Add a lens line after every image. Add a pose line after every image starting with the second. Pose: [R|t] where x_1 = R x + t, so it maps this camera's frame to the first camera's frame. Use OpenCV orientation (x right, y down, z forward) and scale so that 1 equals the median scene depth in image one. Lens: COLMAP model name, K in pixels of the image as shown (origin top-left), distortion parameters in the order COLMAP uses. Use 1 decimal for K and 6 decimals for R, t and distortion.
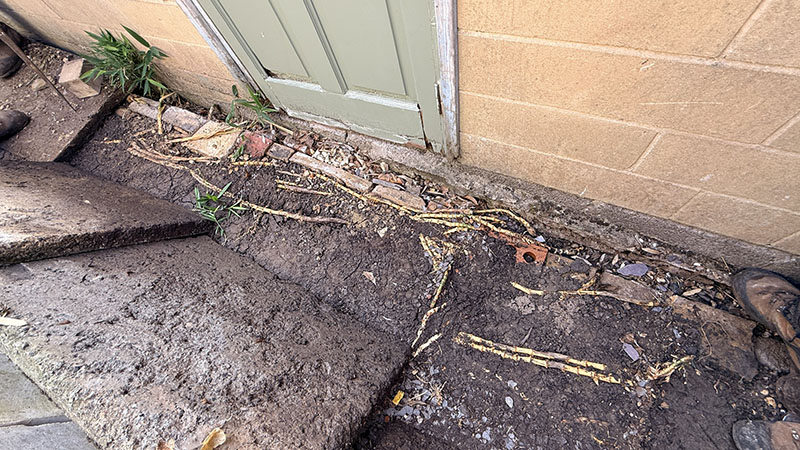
lens RADIAL K [[350.8, 0, 397.7], [0, 350.8, 229.4], [0, 0, 1]] dist [0.030696, -0.000085]
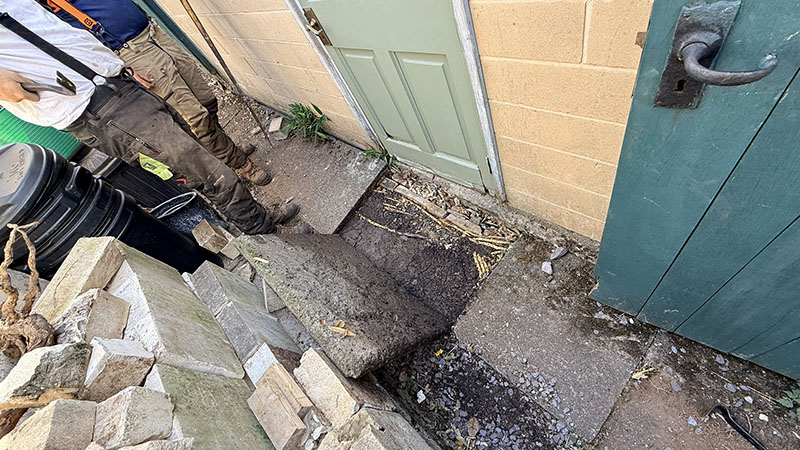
lens RADIAL K [[350.8, 0, 397.7], [0, 350.8, 229.4], [0, 0, 1]] dist [0.030696, -0.000085]
pose [[0.953345, 0.119352, -0.277287, 0.143791], [-0.133841, 0.990424, -0.033857, 0.012879], [0.270591, 0.069390, 0.960190, -0.423316]]
